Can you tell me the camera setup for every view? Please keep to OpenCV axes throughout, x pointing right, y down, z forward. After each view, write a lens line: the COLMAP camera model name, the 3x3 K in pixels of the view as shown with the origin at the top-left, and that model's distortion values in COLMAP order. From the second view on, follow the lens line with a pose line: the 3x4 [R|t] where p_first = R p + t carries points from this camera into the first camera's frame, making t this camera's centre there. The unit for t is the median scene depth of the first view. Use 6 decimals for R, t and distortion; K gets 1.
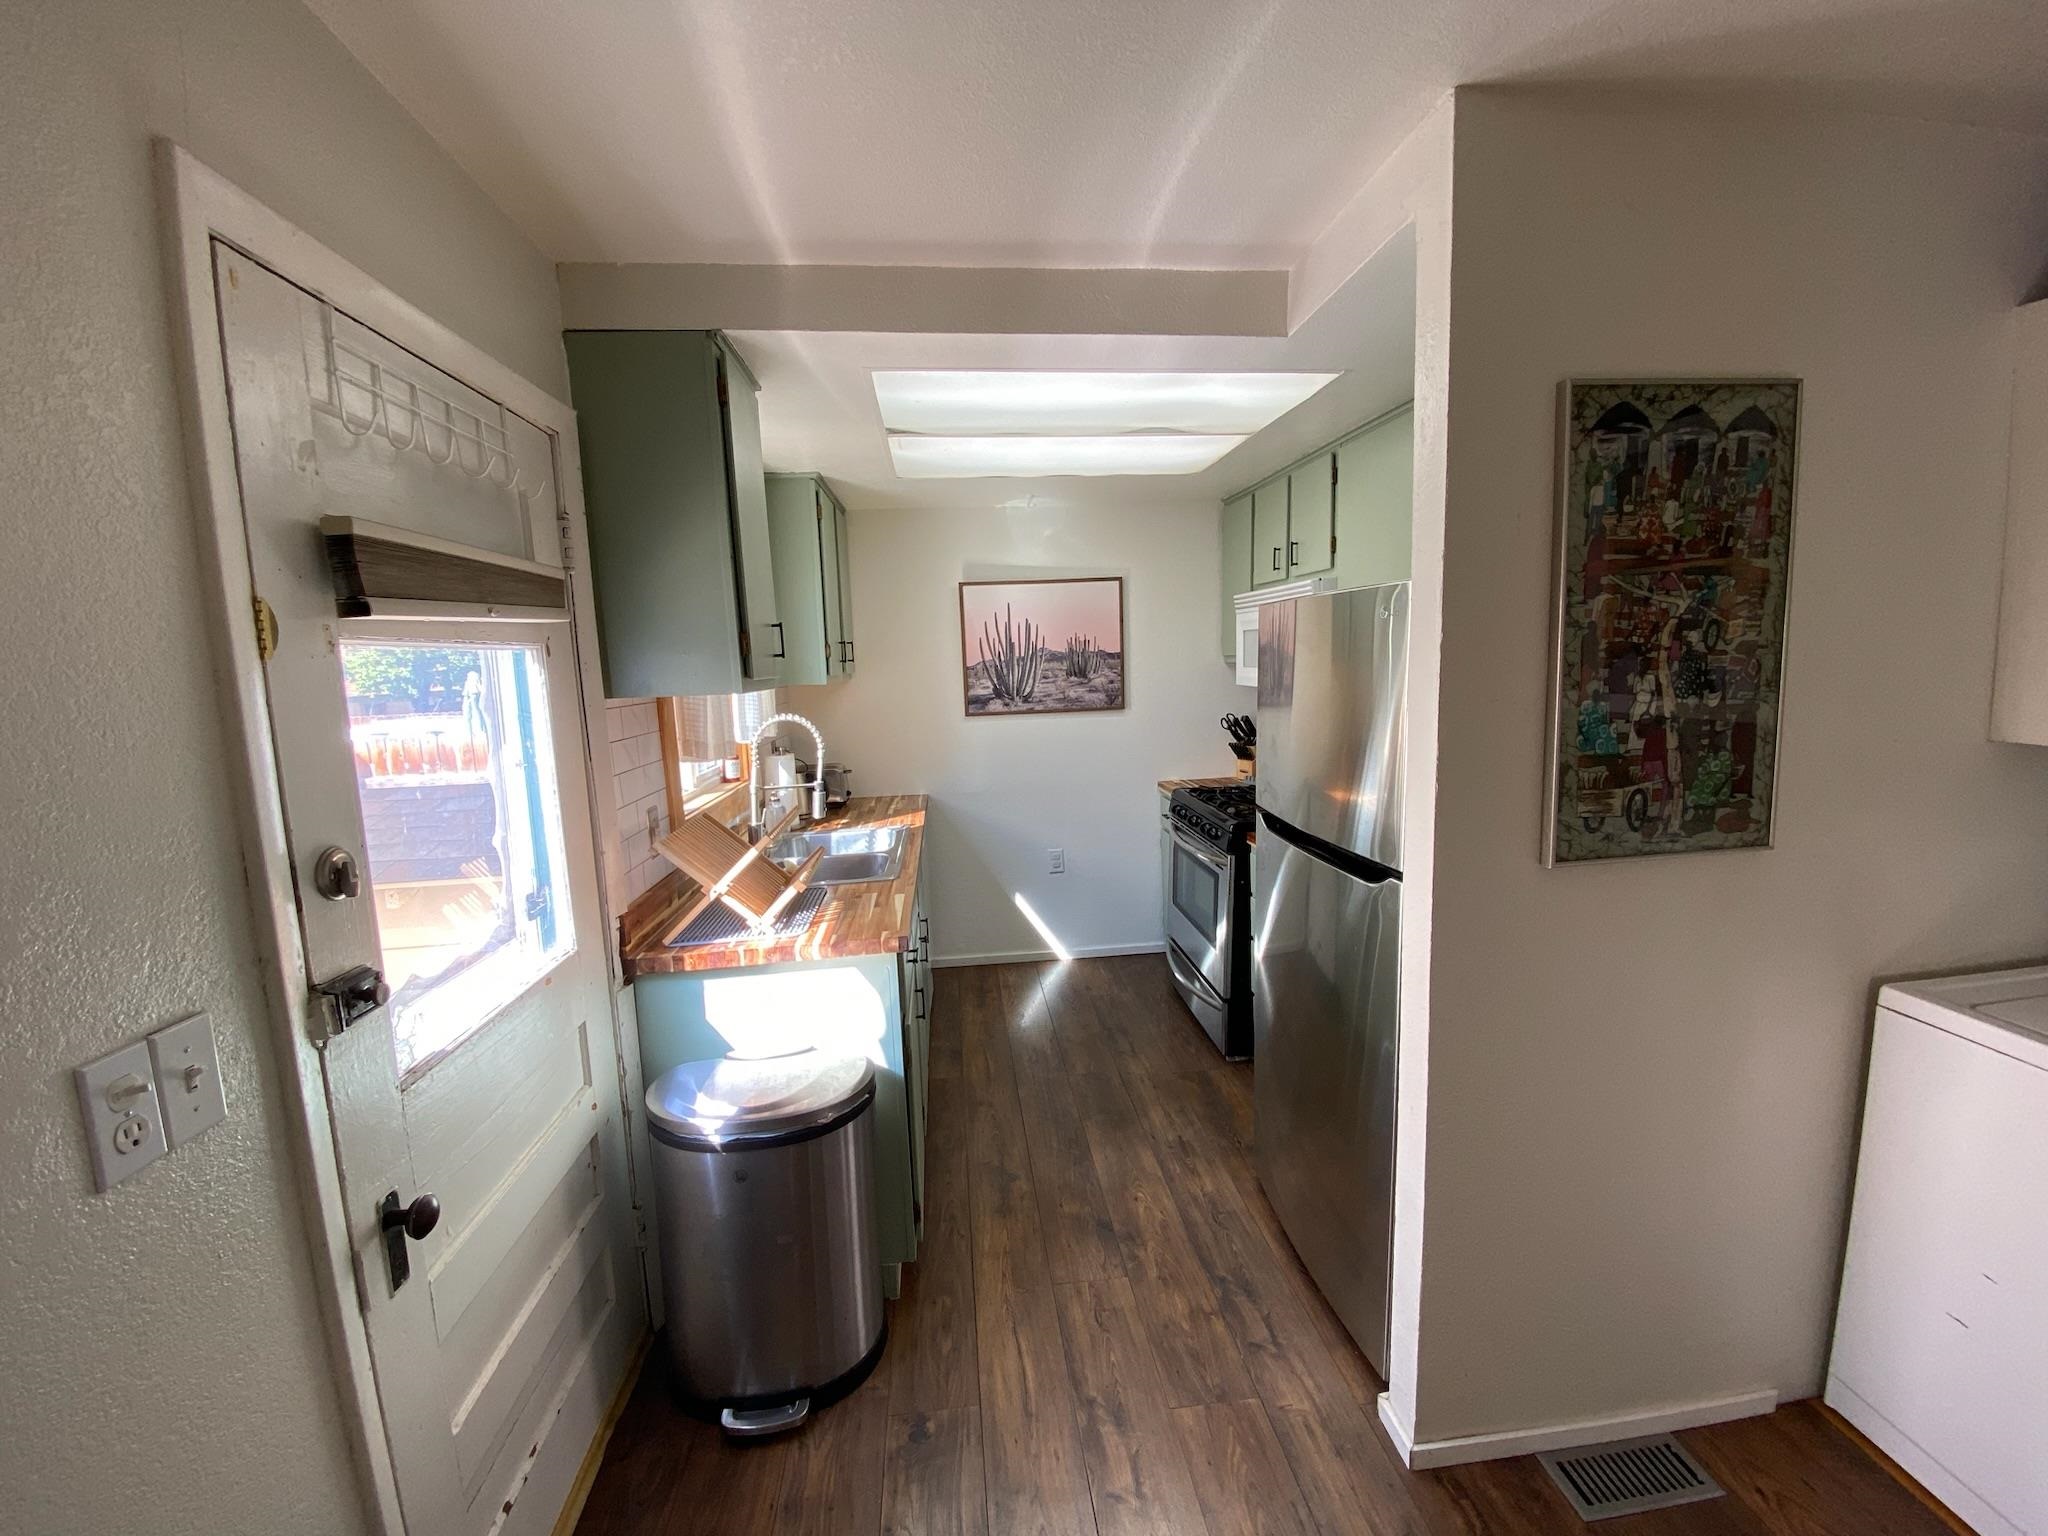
lens RADIAL K [[829.4, 0, 1024.1], [0, 829.4, 765.8], [0, 0, 1]] dist [0.044044, -0.032794]
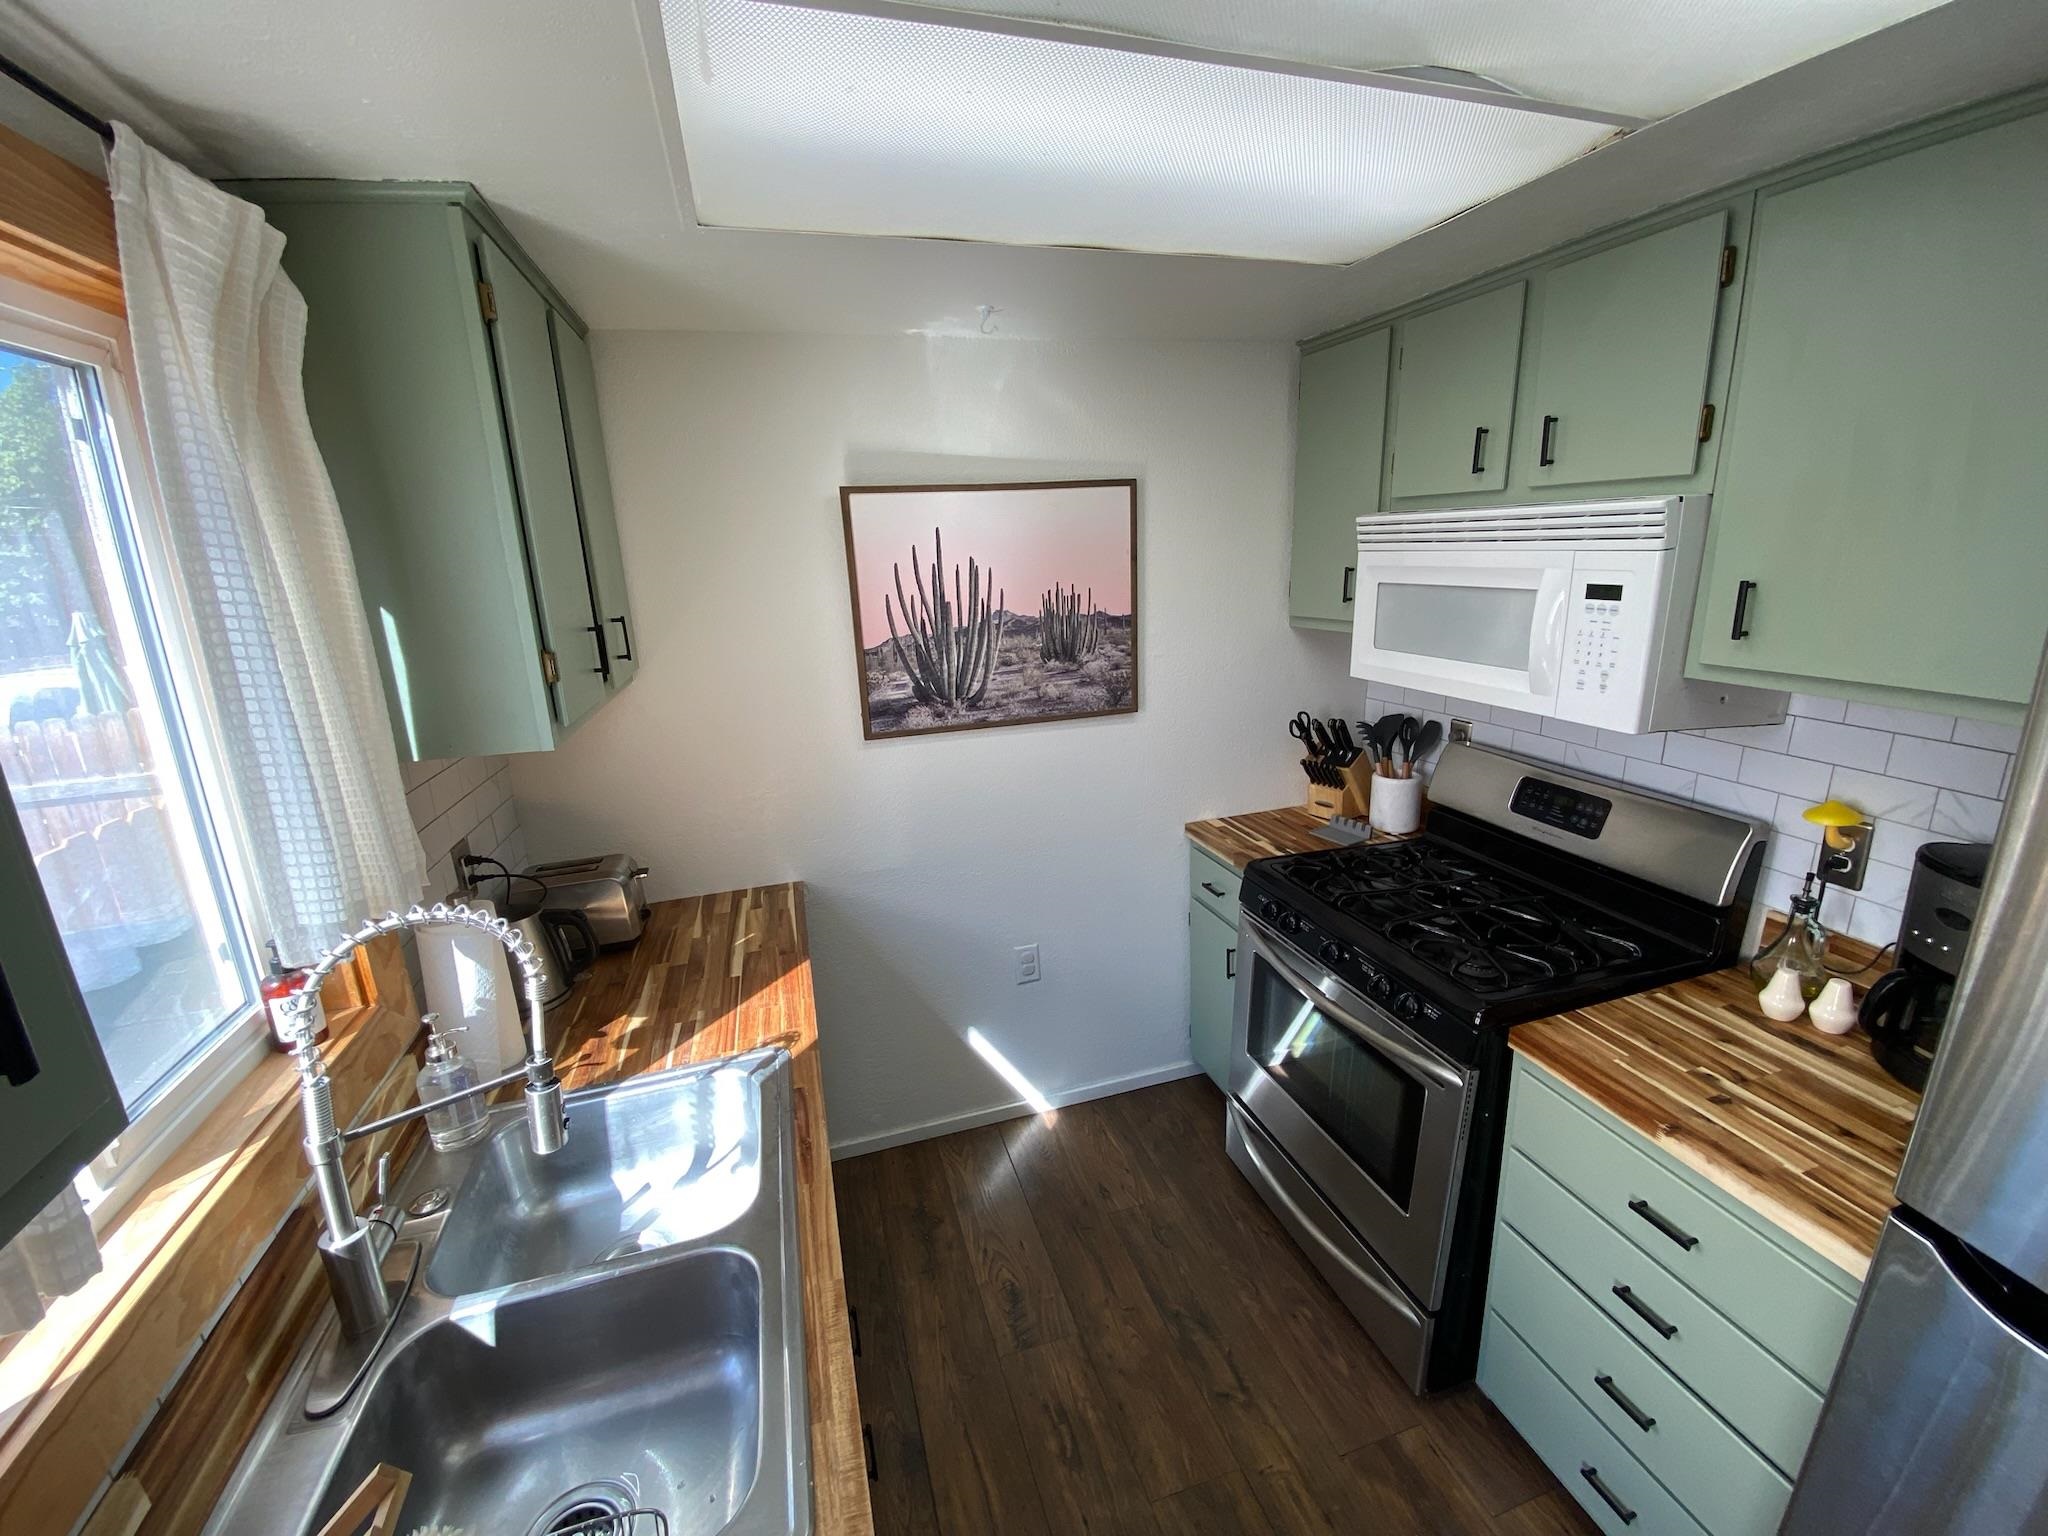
lens RADIAL K [[829.4, 0, 1024.1], [0, 829.4, 765.8], [0, 0, 1]] dist [0.044044, -0.032794]
pose [[0.979863, -0.055023, 0.191940, -0.097638], [0.031210, 0.991672, 0.124951, -0.141764], [-0.197217, -0.116445, 0.973420, 0.581912]]
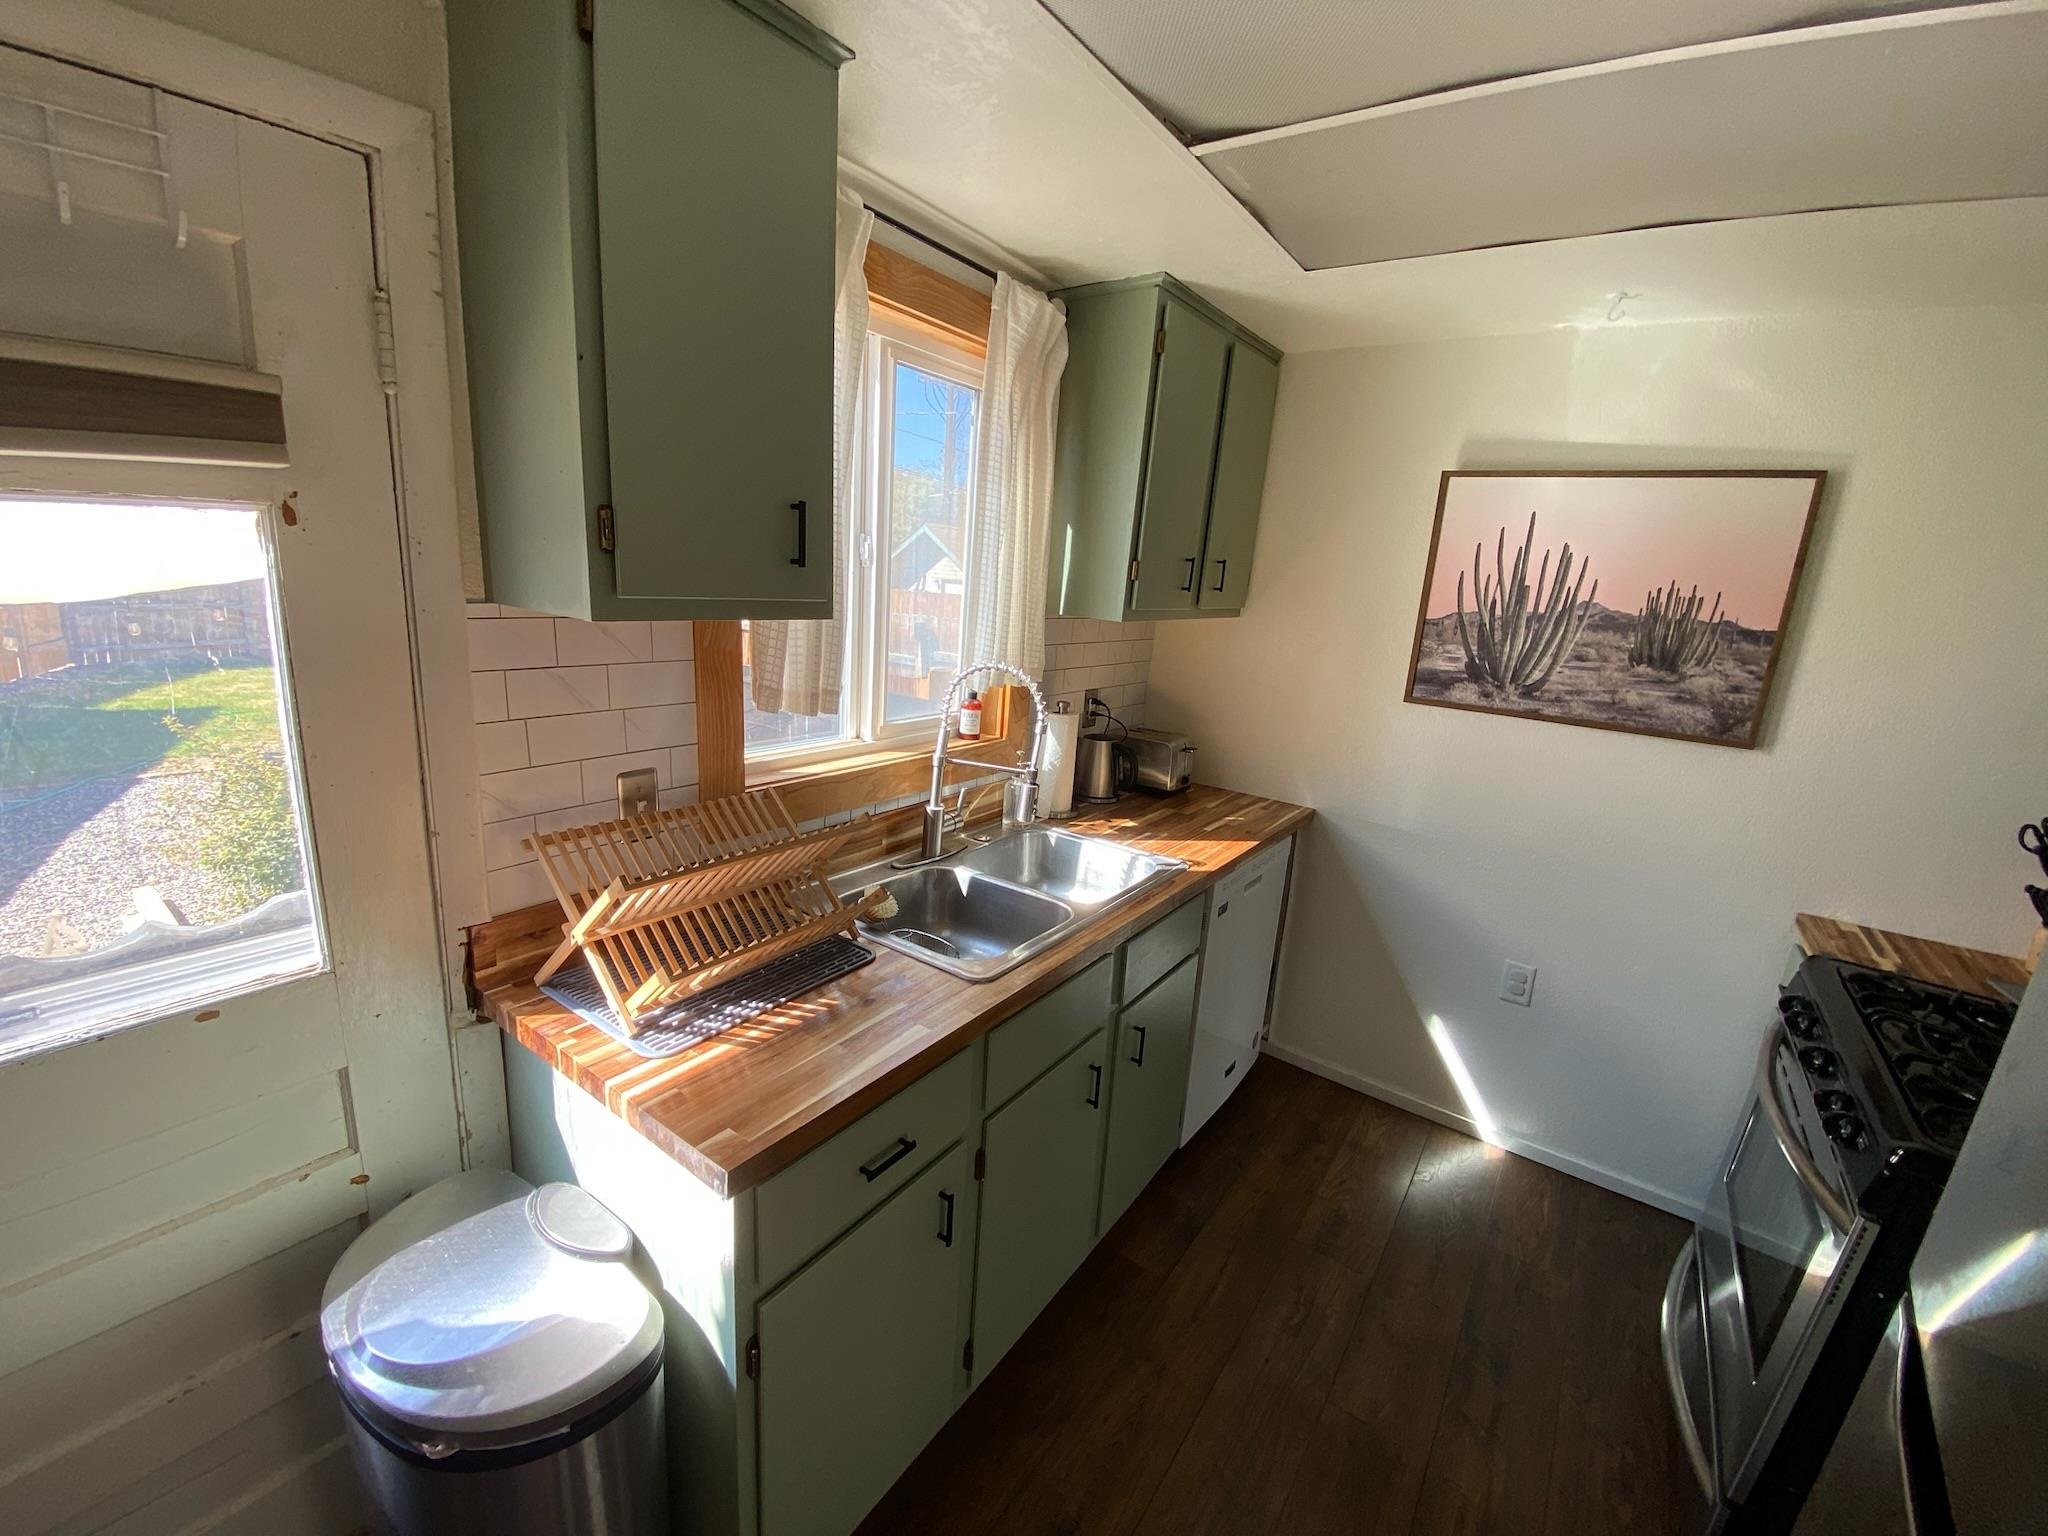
lens RADIAL K [[844.8, 0, 1011.7], [0, 844.8, 770.8], [0, 0, 1]] dist [0.019135, -0.024421]
pose [[0.742269, 0.241788, -0.624960, 0.148188], [-0.175913, 0.970234, 0.166437, -0.082694], [0.646600, -0.013603, 0.762708, 0.459375]]
